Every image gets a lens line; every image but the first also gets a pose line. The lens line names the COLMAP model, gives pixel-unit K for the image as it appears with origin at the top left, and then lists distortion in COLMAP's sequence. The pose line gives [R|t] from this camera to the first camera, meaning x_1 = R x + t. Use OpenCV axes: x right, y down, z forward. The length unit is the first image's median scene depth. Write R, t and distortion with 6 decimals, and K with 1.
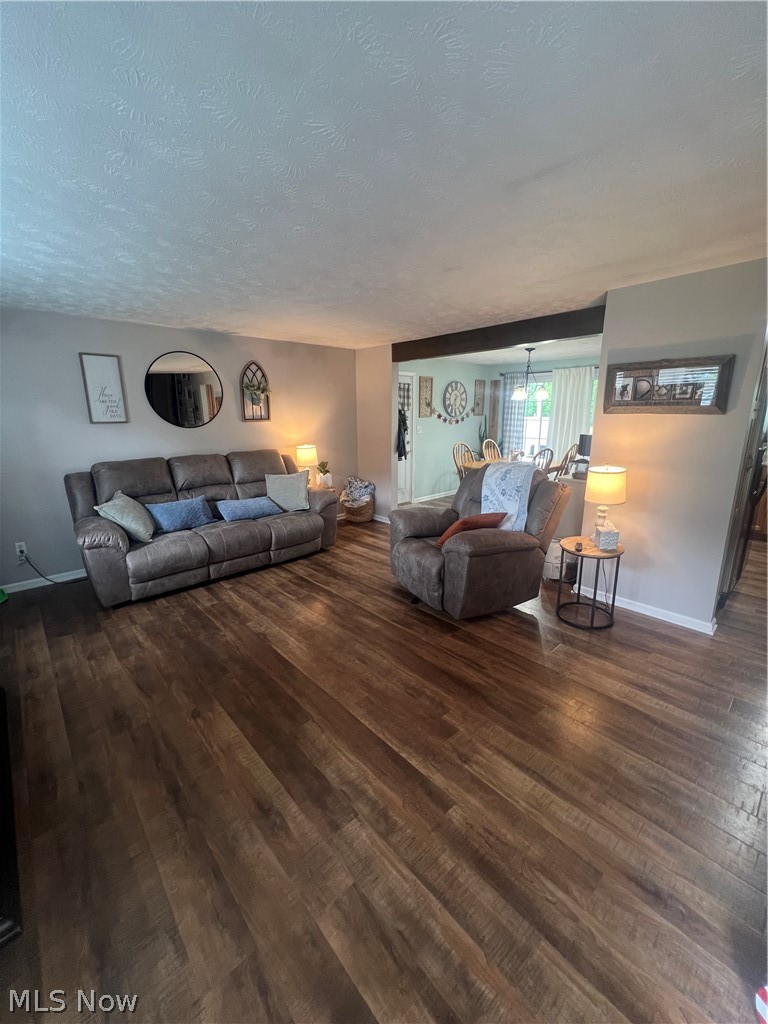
lens RADIAL K [[411.1, 0, 381.2], [0, 411.1, 510.9], [0, 0, 1]] dist [-0.000830, -0.000097]
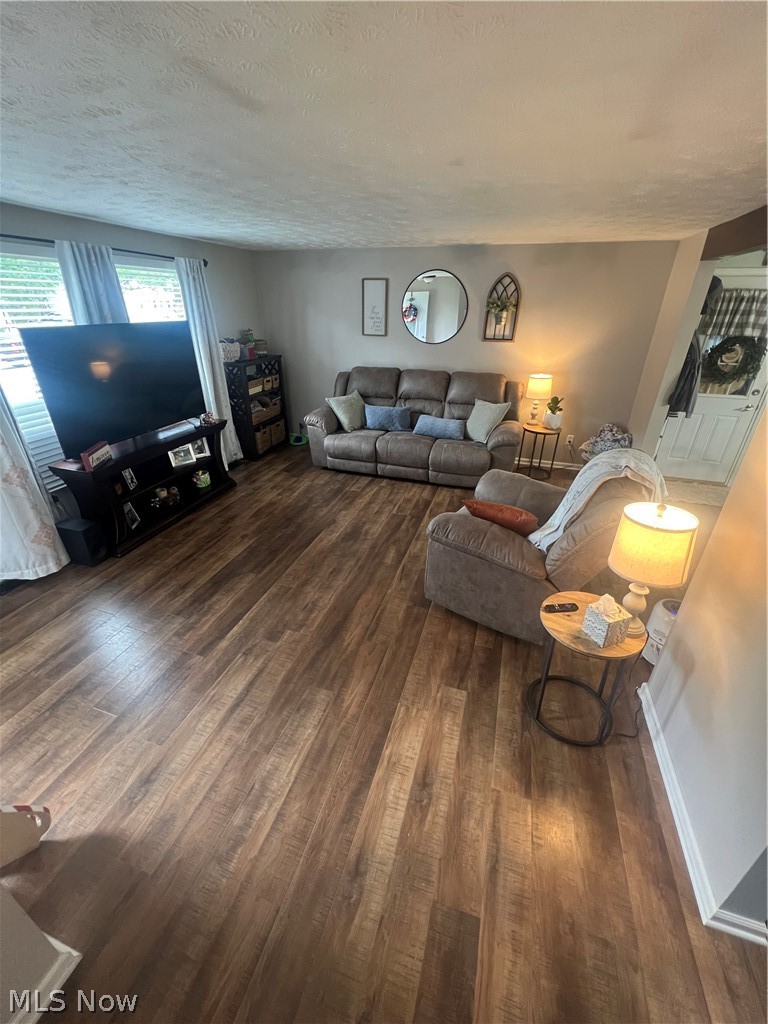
lens RADIAL K [[411.1, 0, 381.2], [0, 411.1, 510.9], [0, 0, 1]] dist [-0.000830, -0.000097]
pose [[0.493685, 0.404992, -0.769582, 0.696642], [-0.218127, 0.914320, 0.341232, -0.187203], [0.841841, -0.000594, 0.539726, 0.379023]]
